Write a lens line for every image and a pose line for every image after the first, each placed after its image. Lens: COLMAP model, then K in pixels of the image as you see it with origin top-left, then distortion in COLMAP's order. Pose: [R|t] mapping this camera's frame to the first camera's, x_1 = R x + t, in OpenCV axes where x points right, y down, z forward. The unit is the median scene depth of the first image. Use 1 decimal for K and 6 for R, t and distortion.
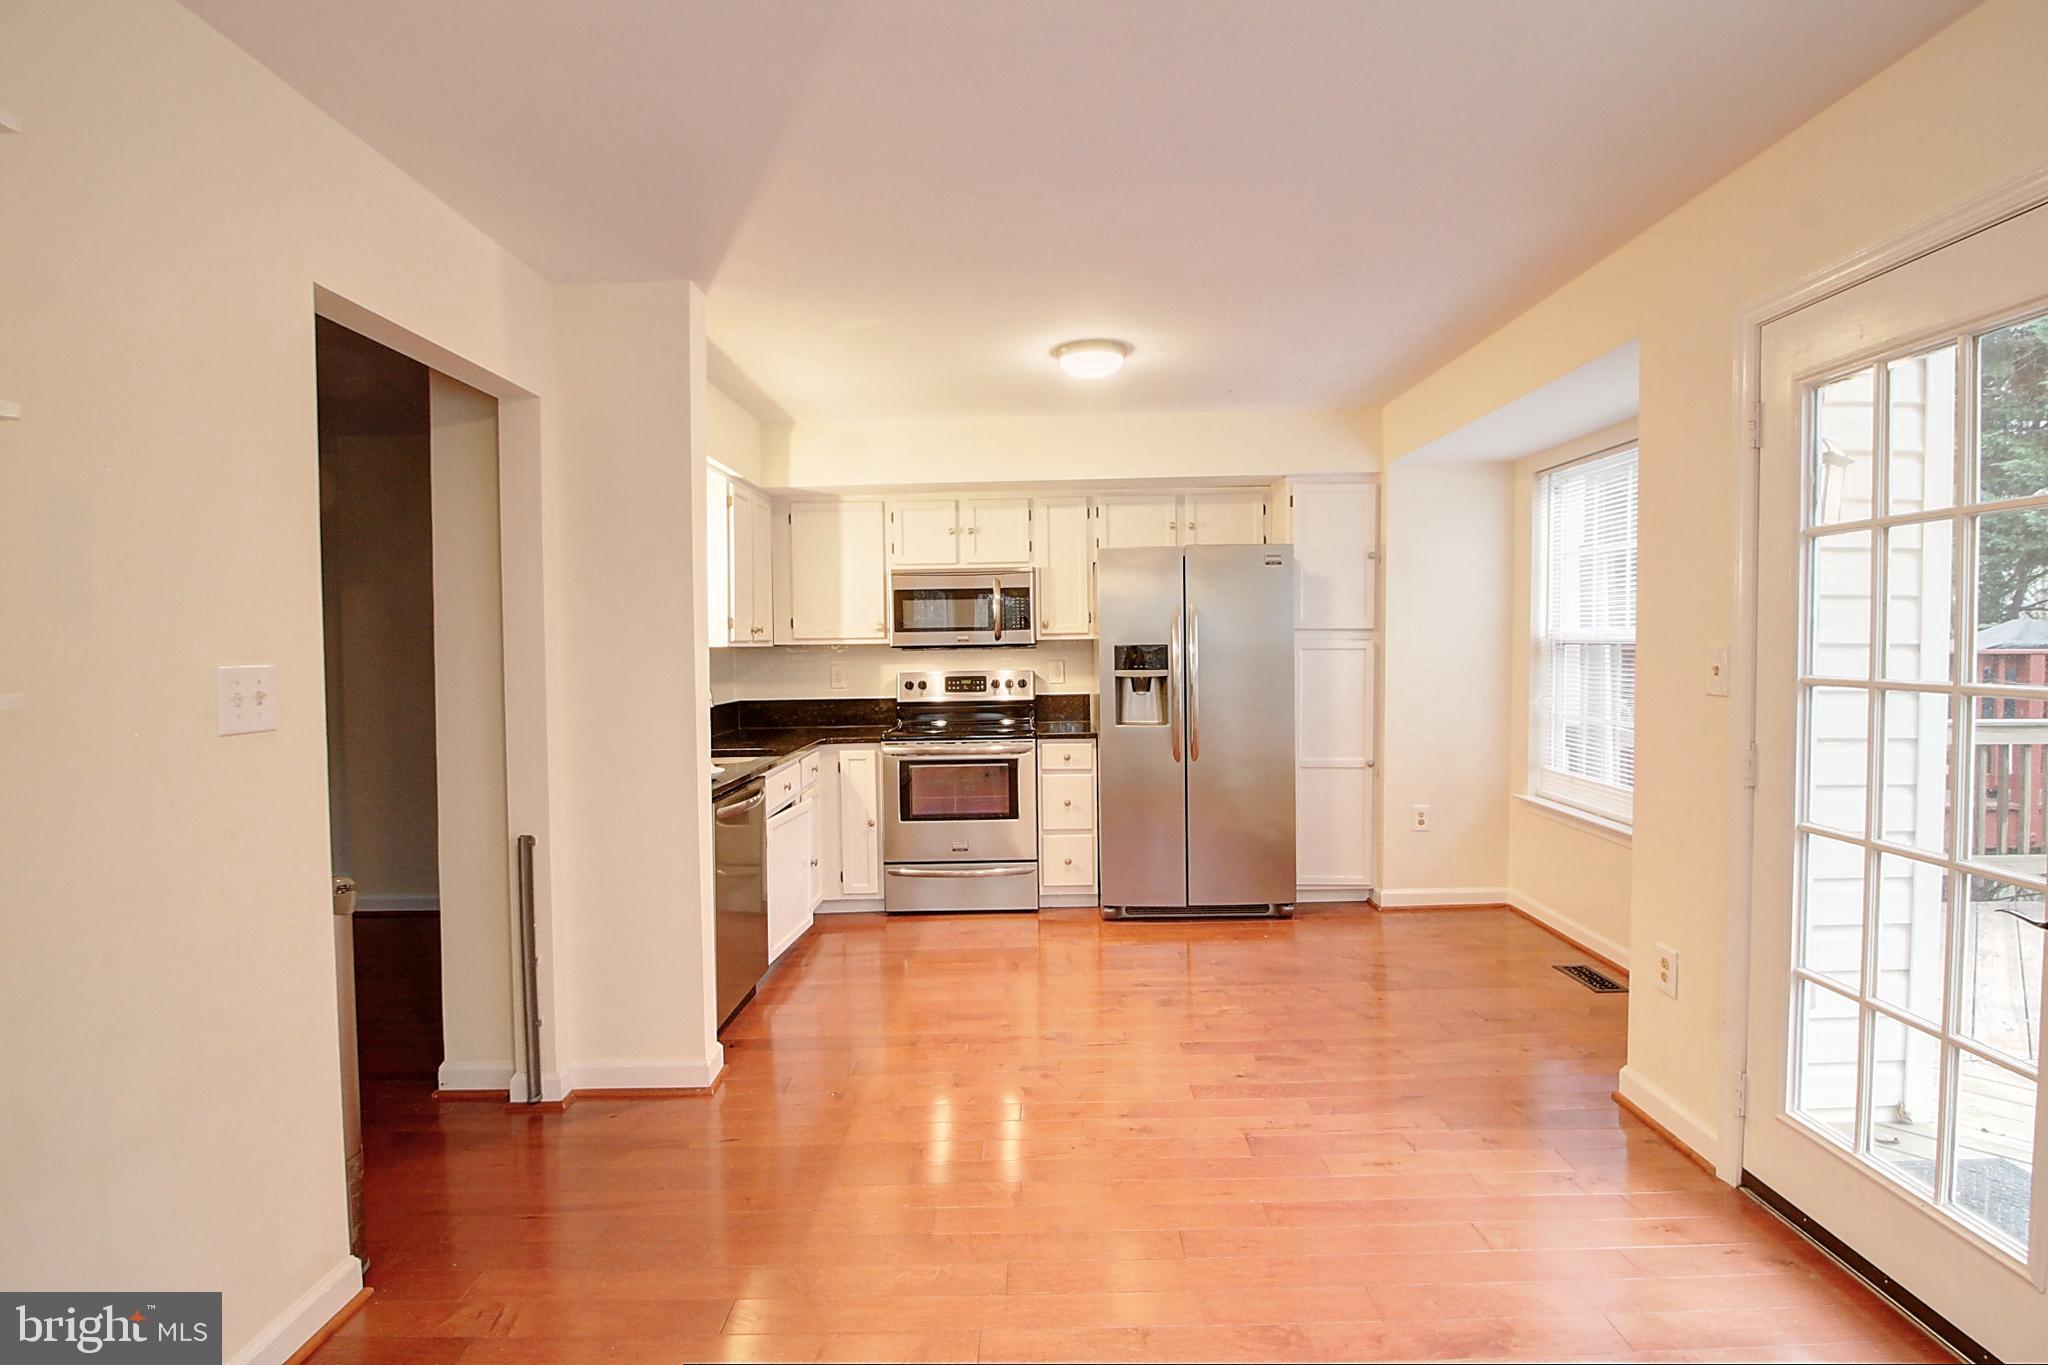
lens RADIAL K [[958.1, 0, 1035.5], [0, 958.1, 684.5], [0, 0, 1]] dist [-0.005009, -0.008402]
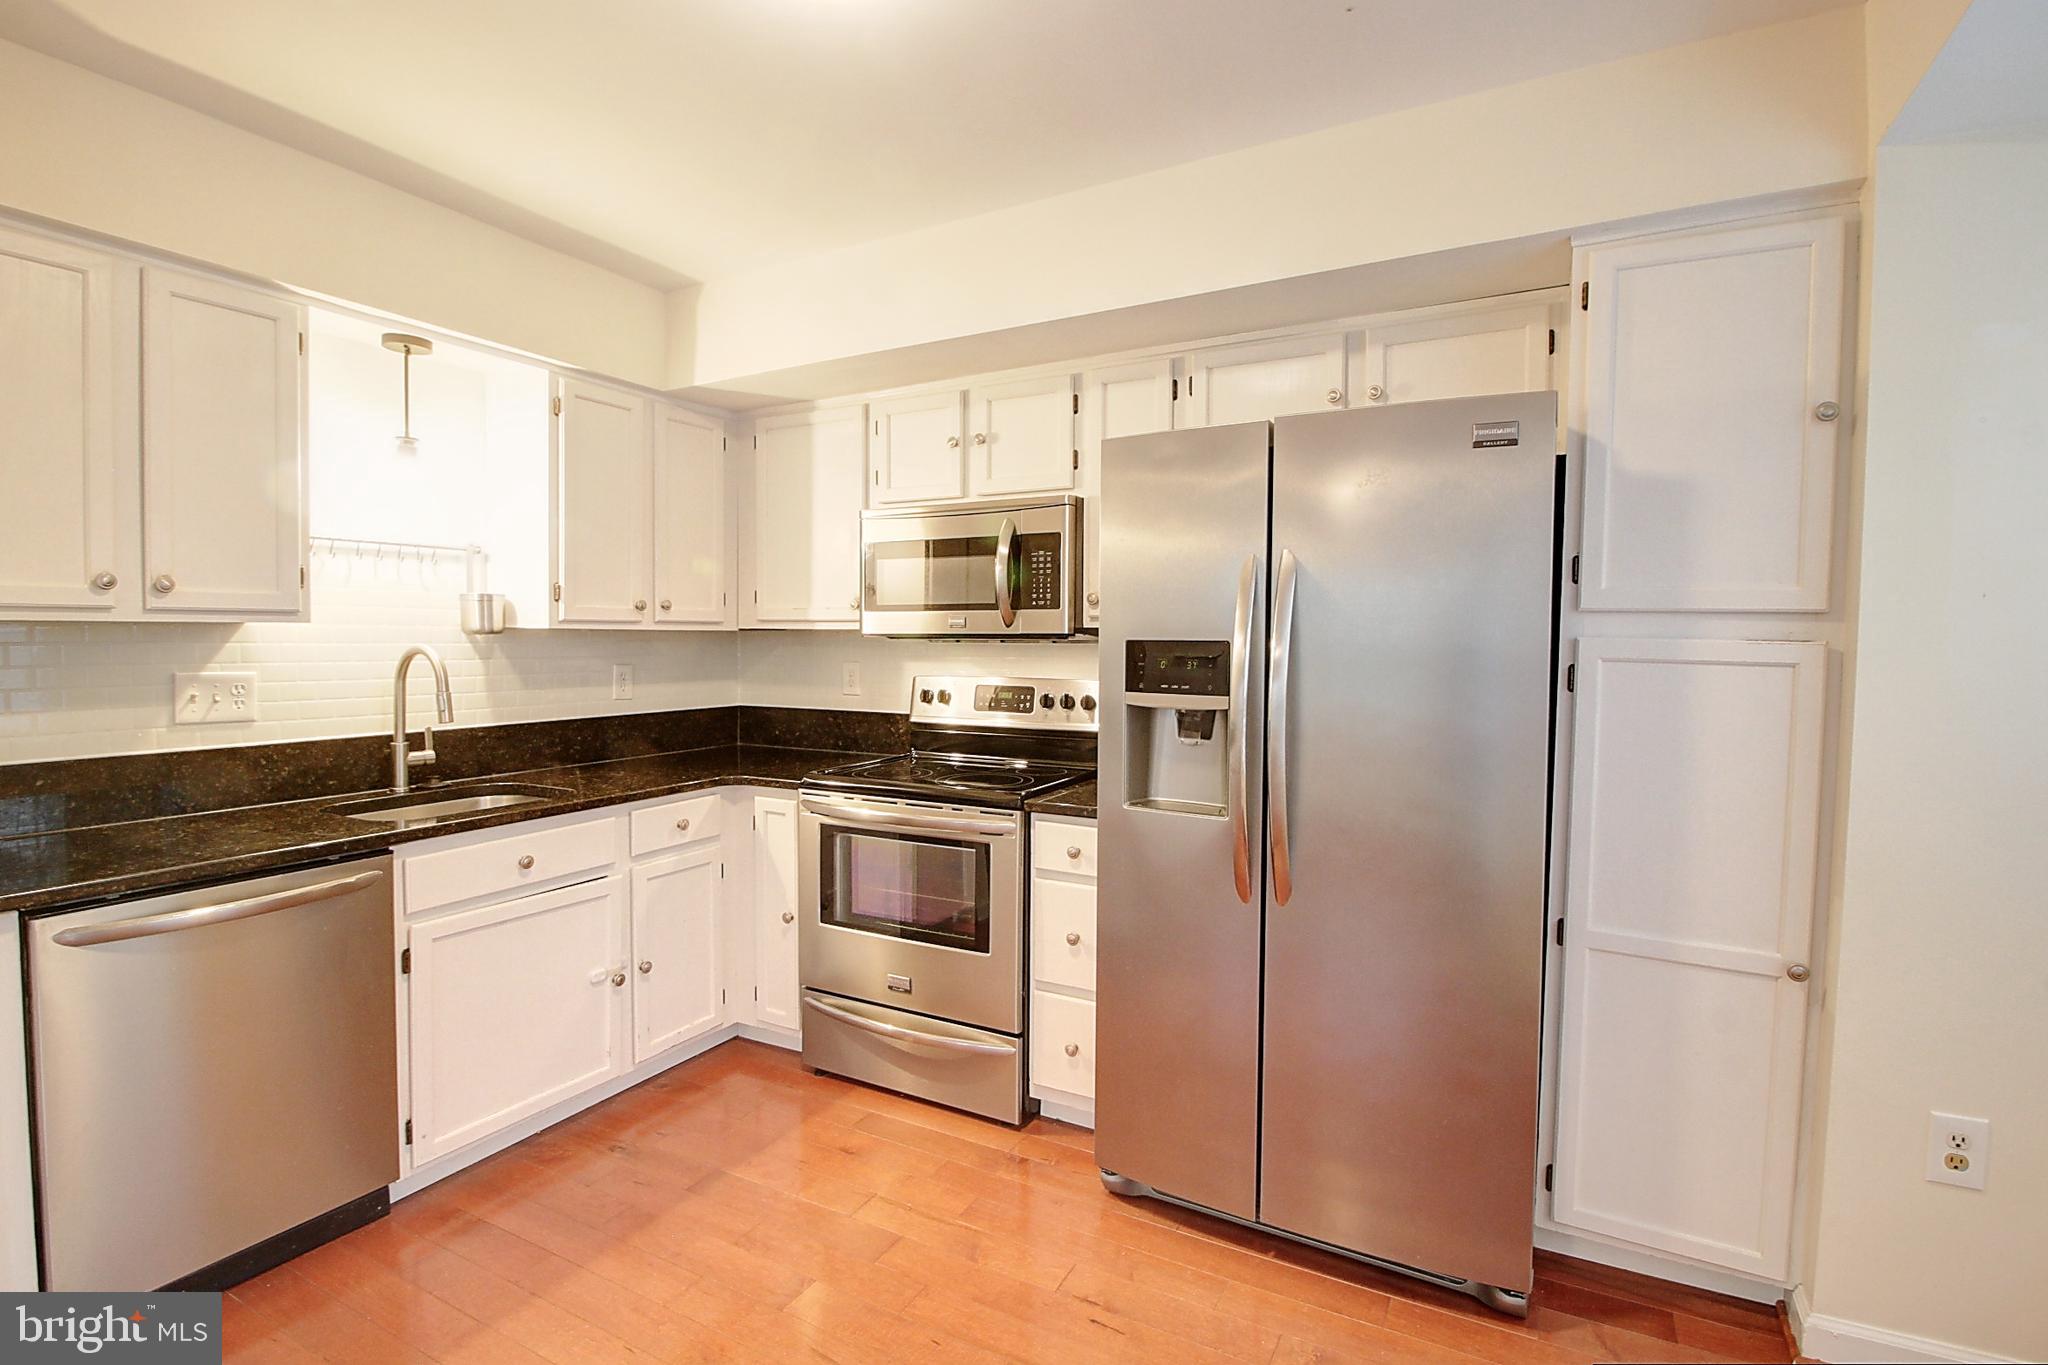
lens RADIAL K [[958.1, 0, 1026.7], [0, 958.1, 678.3], [0, 0, 1]] dist [-0.005009, -0.008402]
pose [[0.885513, 0.040352, -0.462860, 0.246551], [-0.038233, 0.999171, 0.013961, -0.025047], [0.463039, 0.005334, 0.886322, 0.521479]]
